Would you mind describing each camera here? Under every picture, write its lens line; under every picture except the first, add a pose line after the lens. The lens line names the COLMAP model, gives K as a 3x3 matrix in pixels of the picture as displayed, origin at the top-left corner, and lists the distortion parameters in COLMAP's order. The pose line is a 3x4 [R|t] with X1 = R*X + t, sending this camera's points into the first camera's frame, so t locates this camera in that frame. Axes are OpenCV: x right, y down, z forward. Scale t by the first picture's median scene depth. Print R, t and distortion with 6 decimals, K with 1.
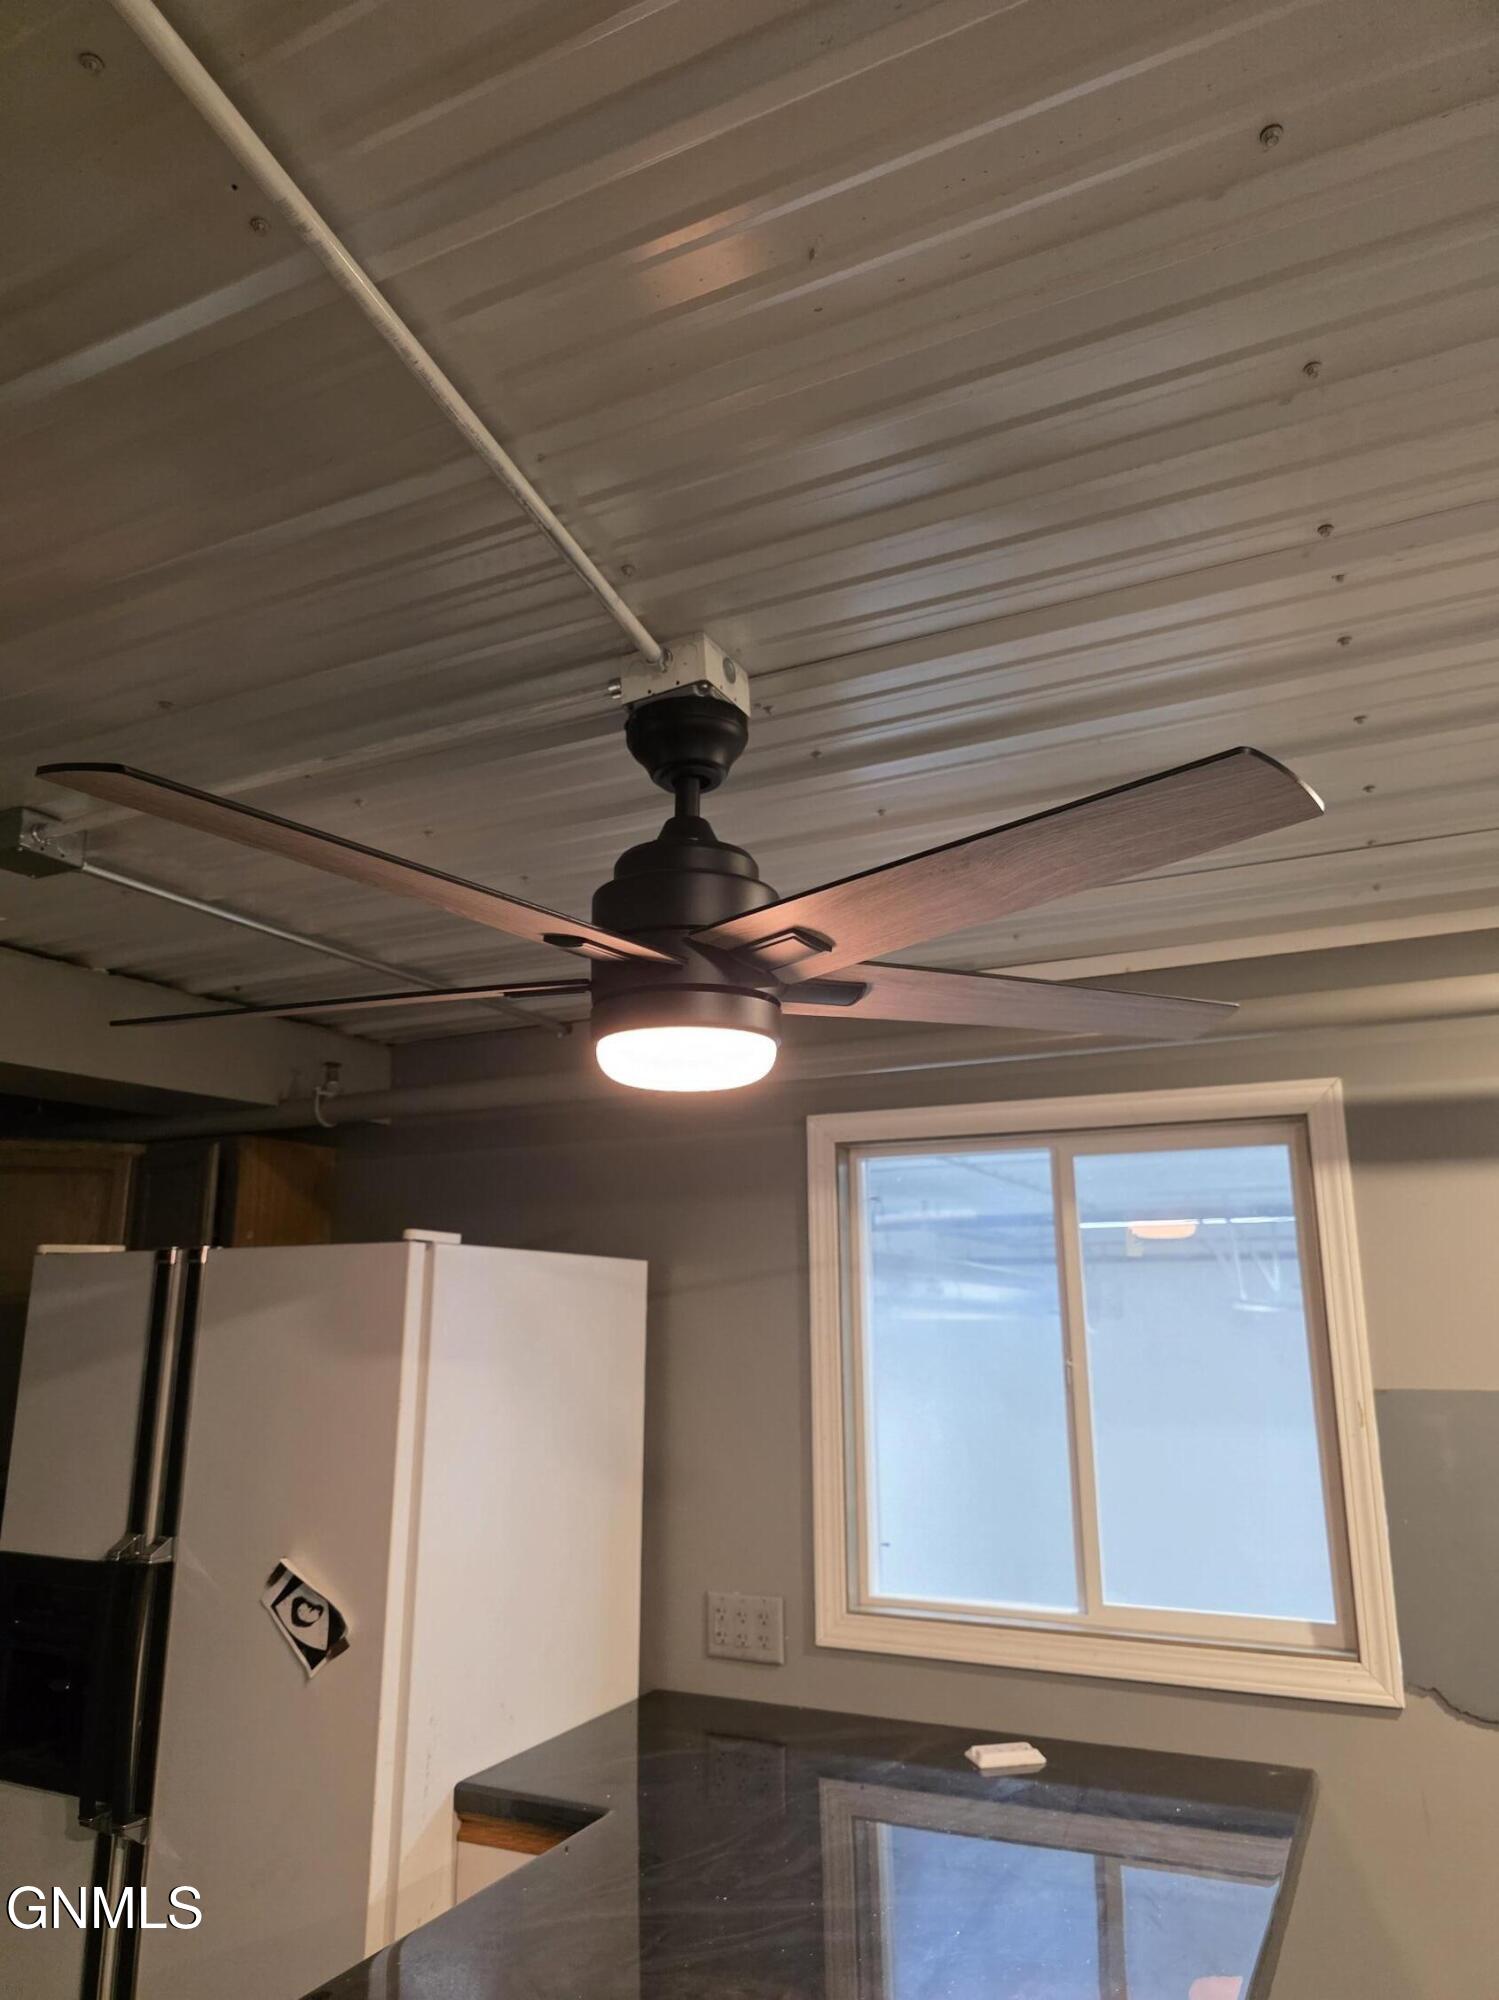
lens RADIAL K [[1368.6, 0, 751.9], [0, 1368.6, 1004.5], [0, 0, 1]] dist [0.042658, -0.039864]
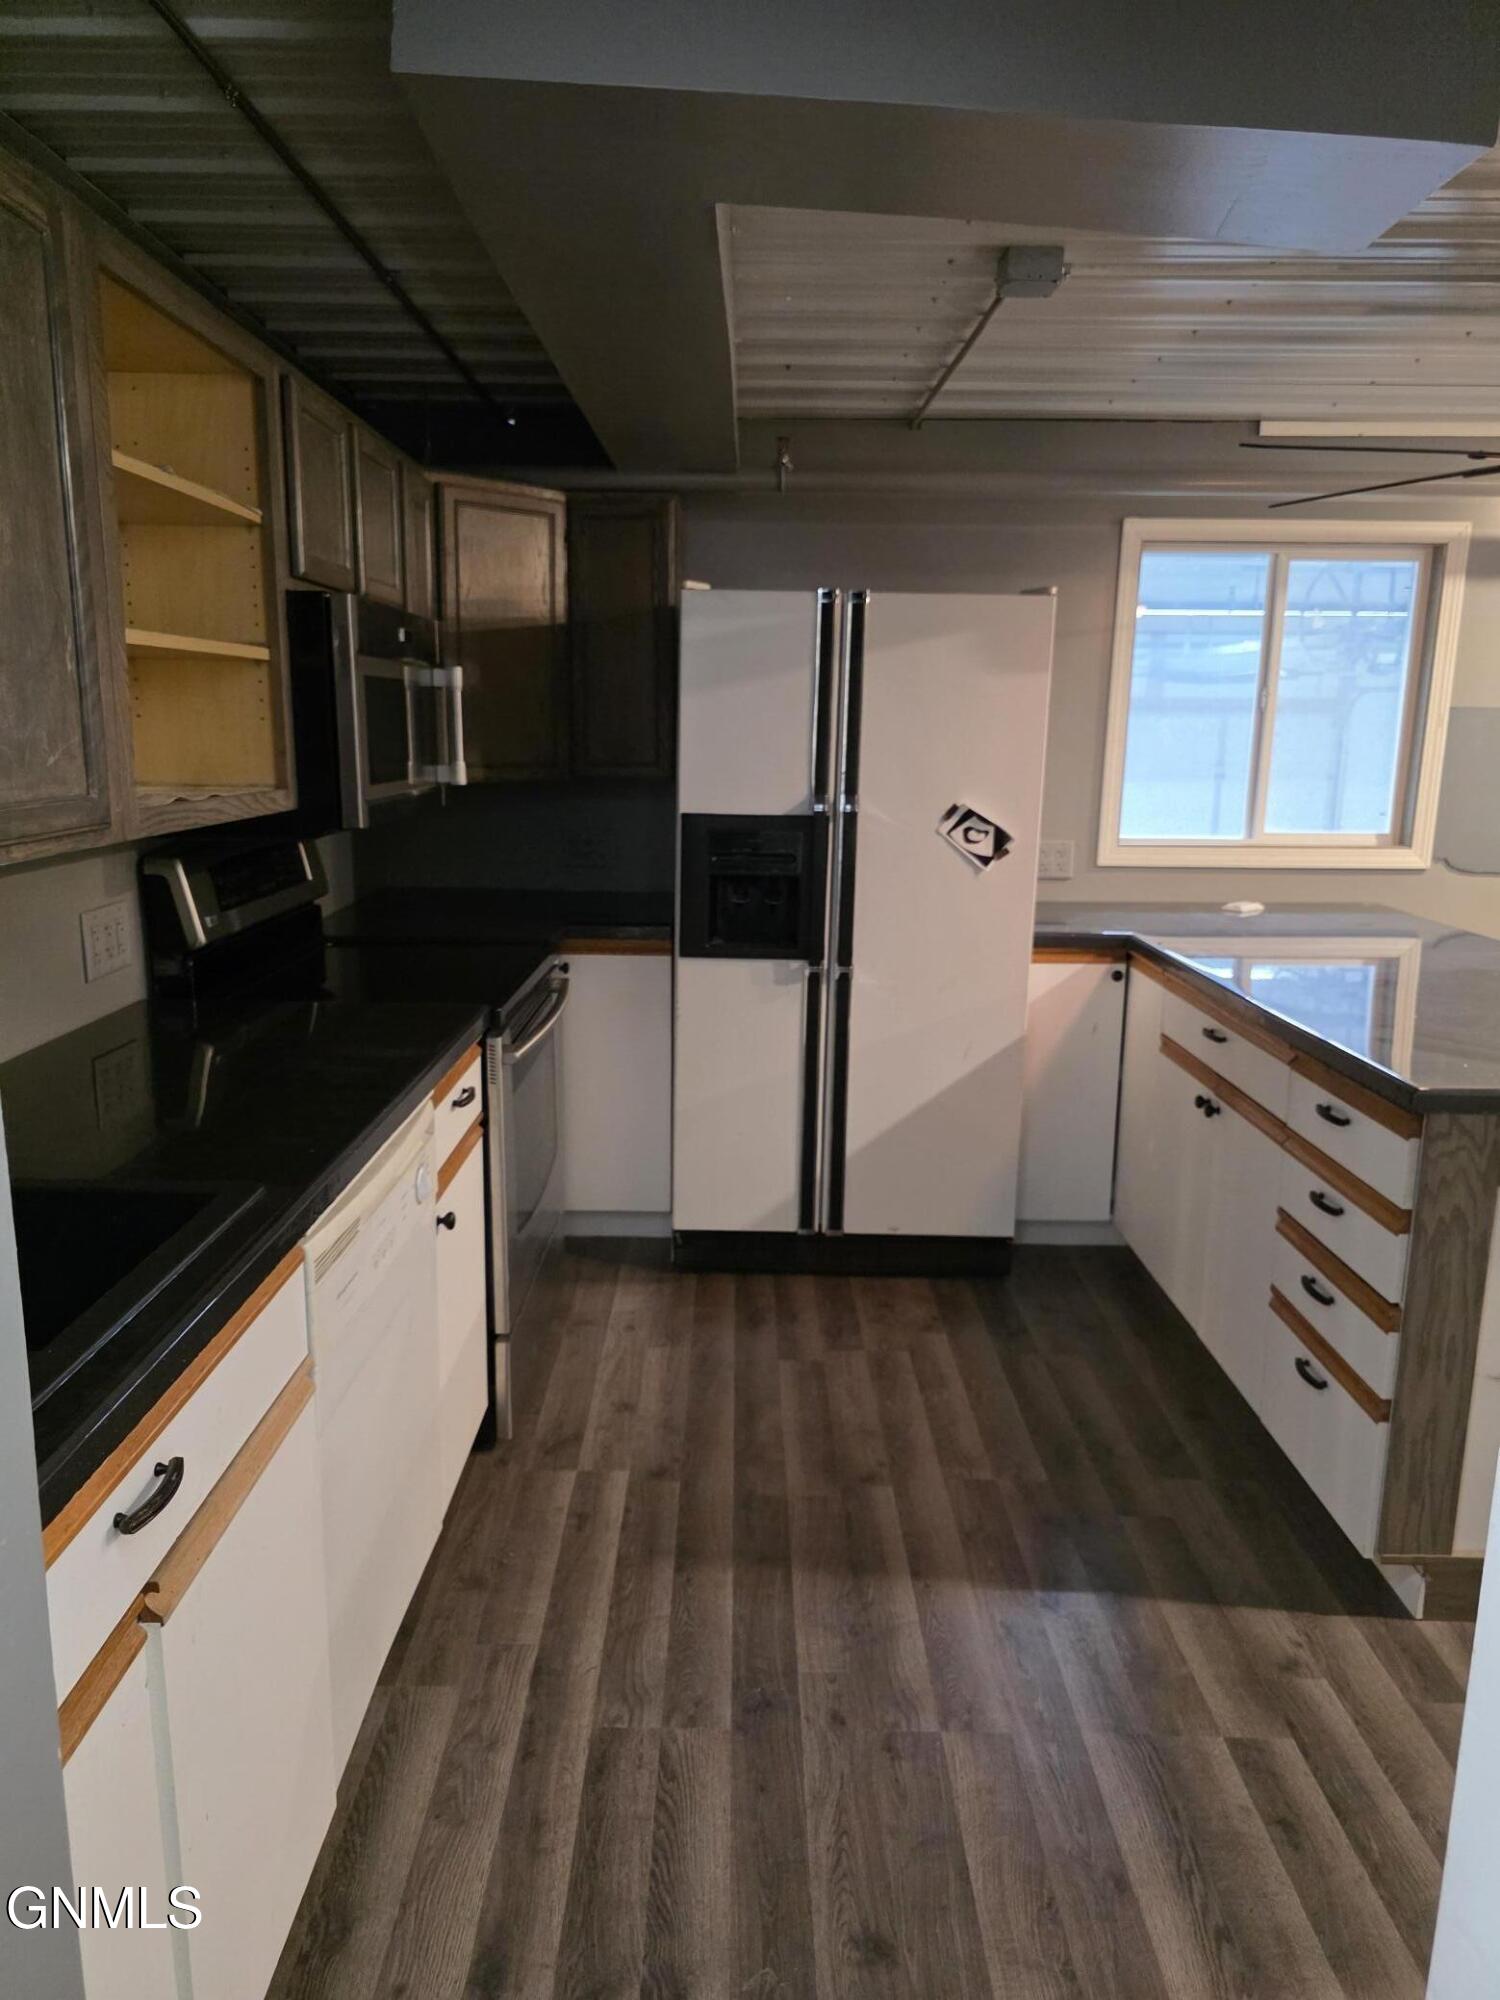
lens RADIAL K [[1368.6, 0, 752.4], [0, 1368.6, 1004.5], [0, 0, 1]] dist [0.042658, -0.039864]
pose [[0.893888, -0.076271, 0.441754, -1.115058], [-0.120022, 0.908728, 0.399760, 0.018589], [-0.431924, -0.410361, 0.803147, -0.200350]]
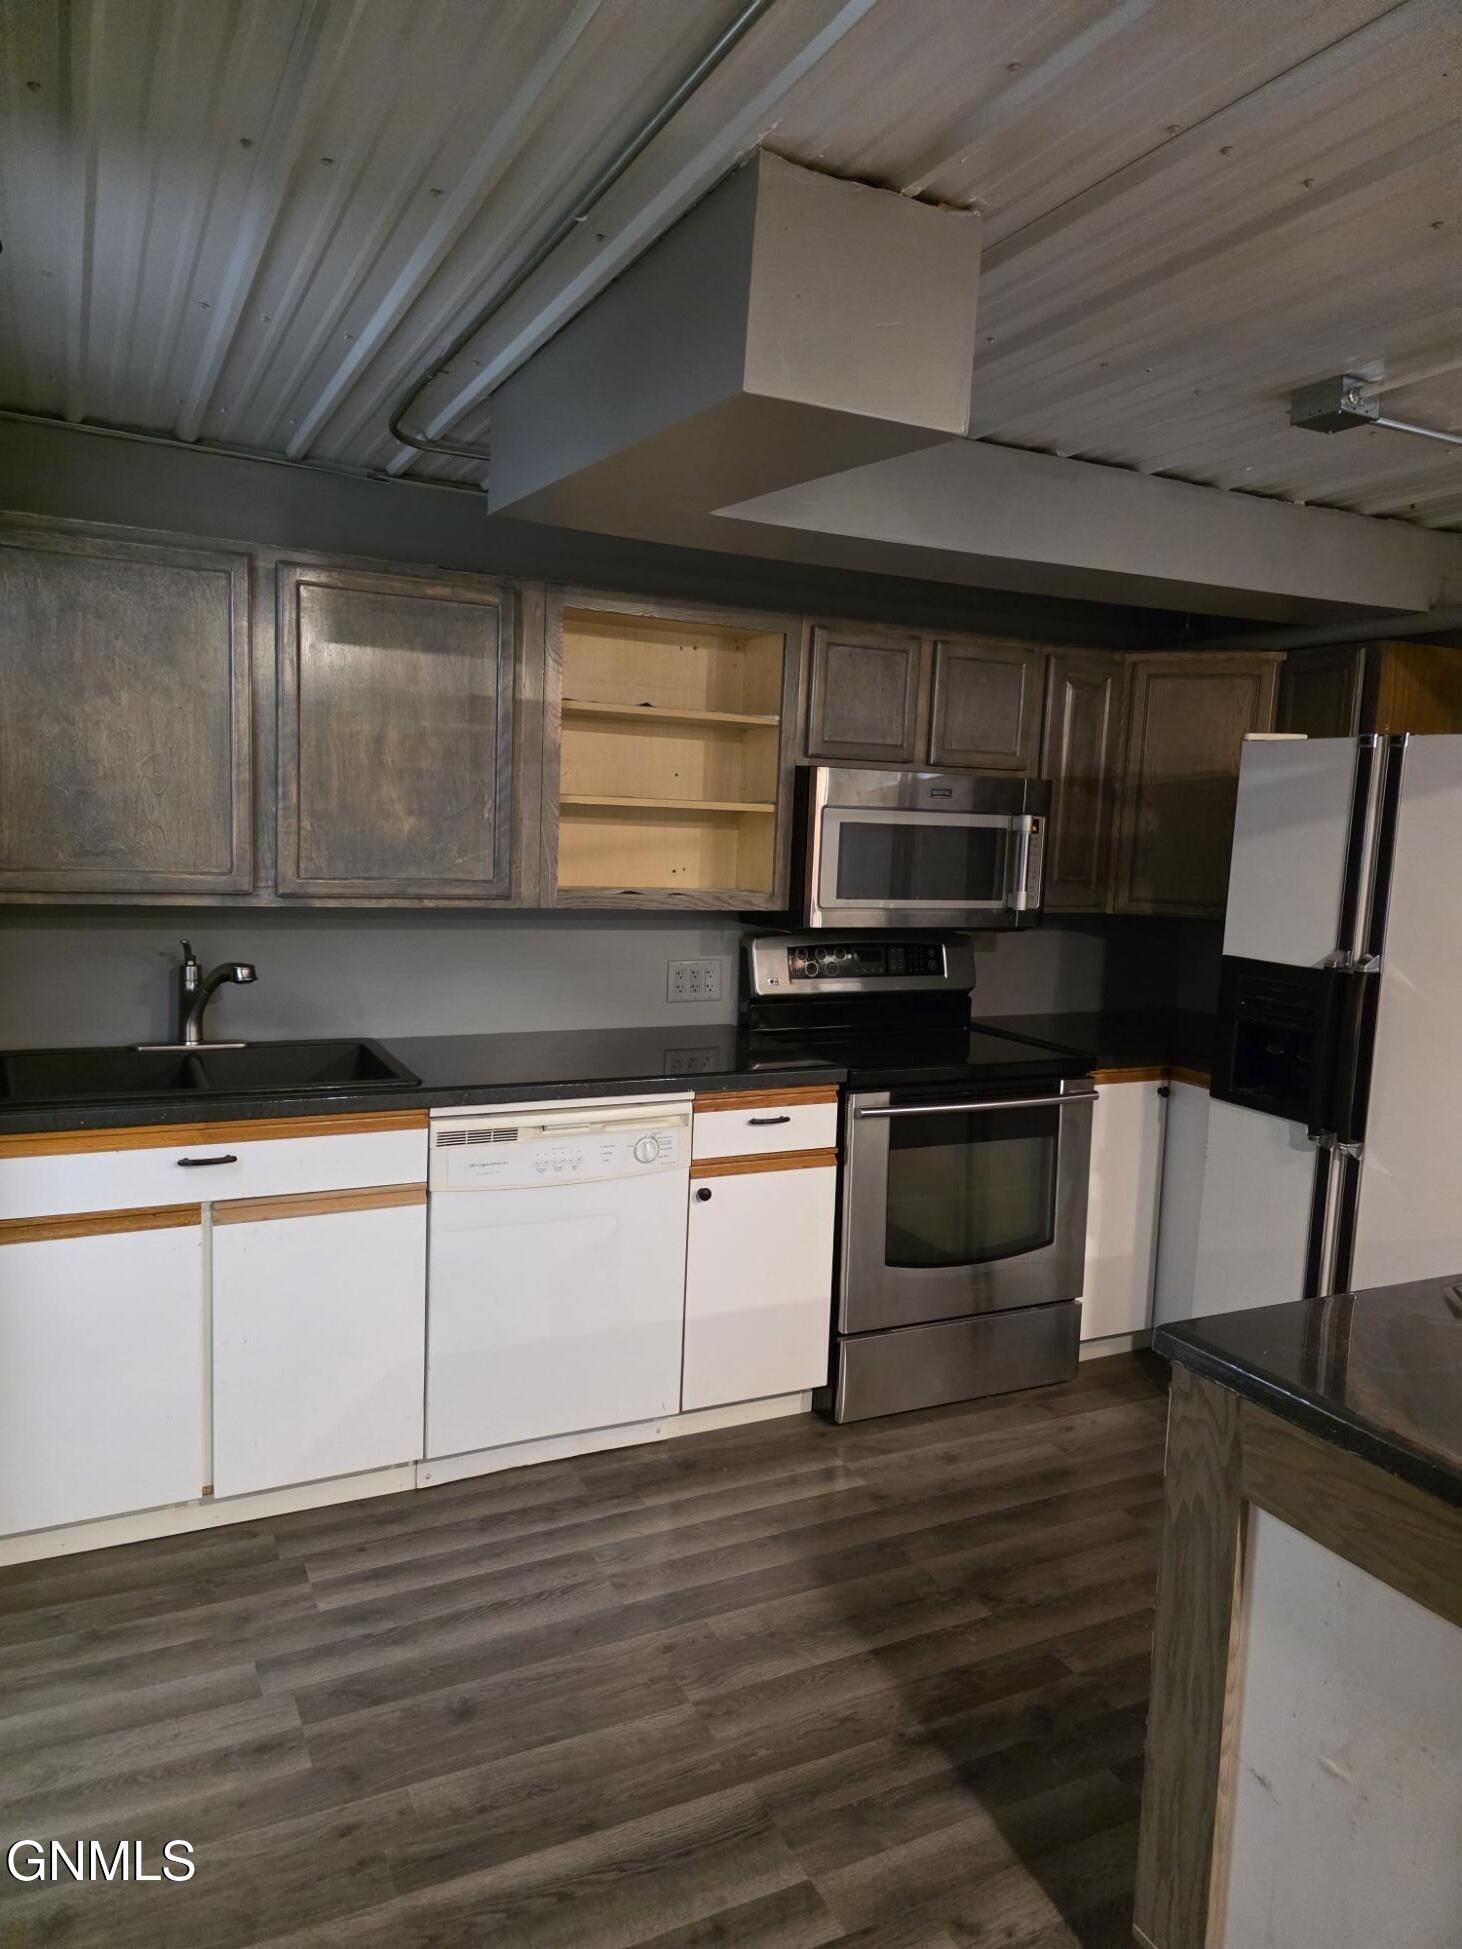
lens RADIAL K [[1316.6, 0, 723.0], [0, 1316.6, 966.6], [0, 0, 1]] dist [0.060355, -0.077711]
pose [[0.793825, 0.104479, -0.599104, -0.148564], [0.097021, 0.950757, 0.294360, -0.033079], [0.600357, -0.291796, 0.744598, -0.295890]]
